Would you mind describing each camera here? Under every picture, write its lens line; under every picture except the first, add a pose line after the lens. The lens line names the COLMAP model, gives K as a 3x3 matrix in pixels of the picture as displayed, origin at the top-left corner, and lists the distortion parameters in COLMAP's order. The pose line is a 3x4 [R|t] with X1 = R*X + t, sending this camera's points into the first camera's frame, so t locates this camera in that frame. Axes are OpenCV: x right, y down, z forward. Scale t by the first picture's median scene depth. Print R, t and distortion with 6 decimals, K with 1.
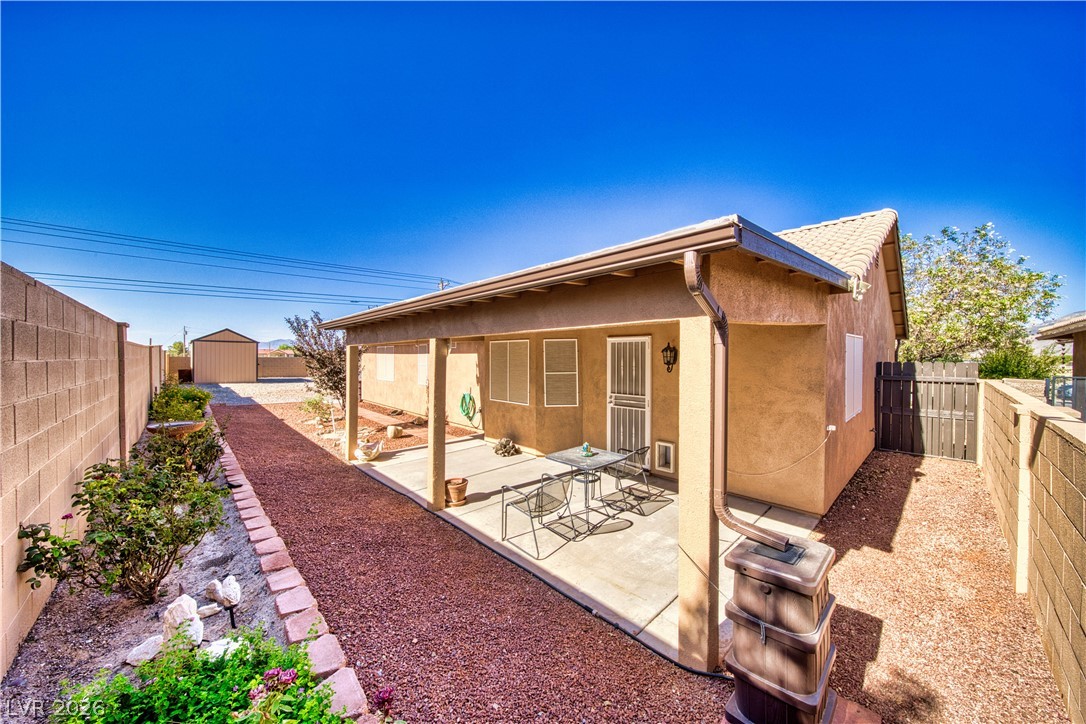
lens RADIAL K [[380.0, 0, 542.7], [0, 380.0, 359.2], [0, 0, 1]] dist [-0.000964, -0.001449]
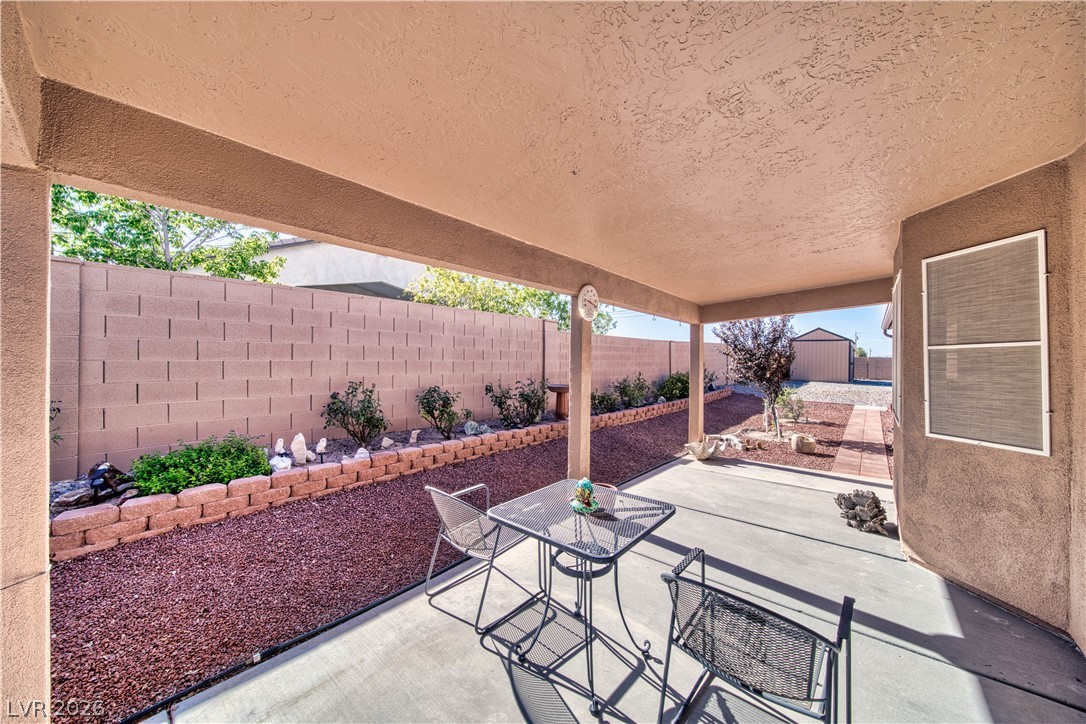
lens RADIAL K [[380.0, 0, 542.7], [0, 380.0, 359.2], [0, 0, 1]] dist [-0.000964, -0.001449]
pose [[0.082537, -0.012657, -0.996508, 0.353257], [-0.001845, 0.999916, -0.012853, 0.053094], [0.996586, 0.002900, 0.082506, 0.585192]]
